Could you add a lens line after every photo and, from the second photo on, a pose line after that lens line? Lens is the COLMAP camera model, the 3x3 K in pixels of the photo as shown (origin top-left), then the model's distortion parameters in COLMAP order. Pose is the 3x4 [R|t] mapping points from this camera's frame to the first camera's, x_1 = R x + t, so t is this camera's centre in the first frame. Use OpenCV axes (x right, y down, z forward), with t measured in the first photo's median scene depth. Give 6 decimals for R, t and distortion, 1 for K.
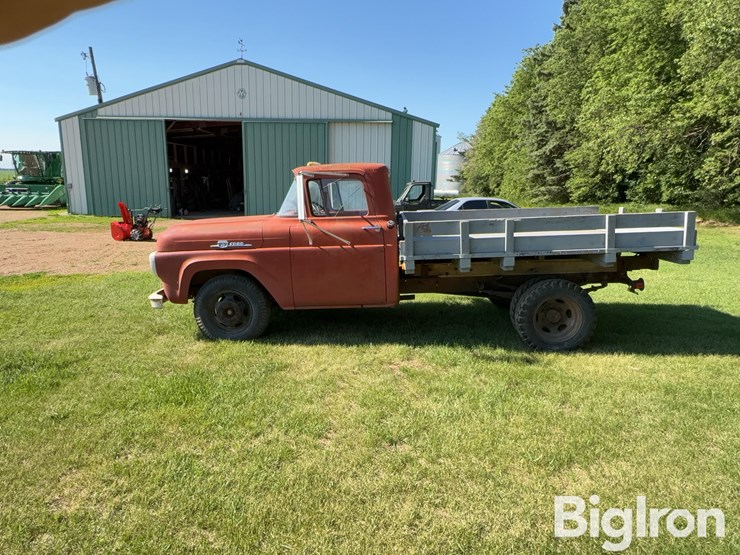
lens RADIAL K [[482.0, 0, 370.0], [0, 482.0, 277.5], [0, 0, 1]] dist [-0.004086, 0.005281]
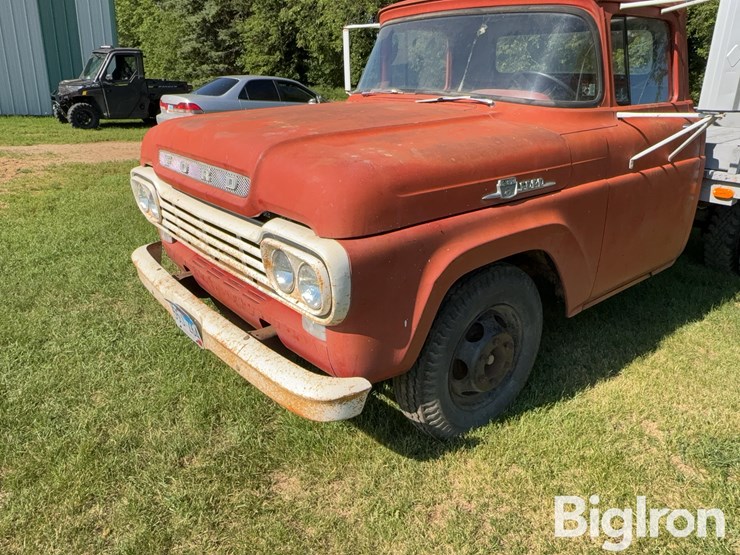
lens RADIAL K [[545.7, 0, 370.0], [0, 545.7, 277.5], [0, 0, 1]] dist [-0.005689, 0.008851]
pose [[0.744944, -0.214633, 0.631657, -0.155024], [0.096055, 0.971475, 0.216819, -0.024475], [-0.660175, -0.100844, 0.744311, 0.181298]]
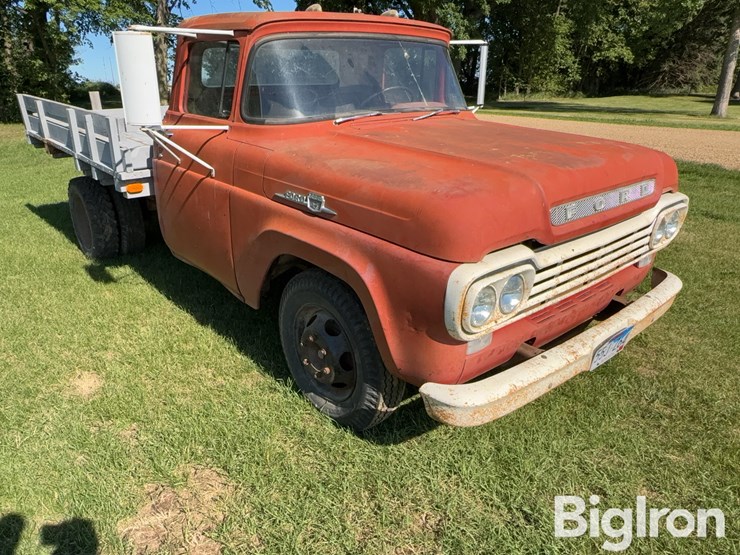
lens RADIAL K [[545.7, 0, 370.0], [0, 545.7, 277.5], [0, 0, 1]] dist [-0.005689, 0.008851]
pose [[-0.692518, -0.249867, 0.676746, -0.153306], [0.133692, 0.877398, 0.460759, -0.067717], [-0.708904, 0.409560, -0.574209, 0.385916]]
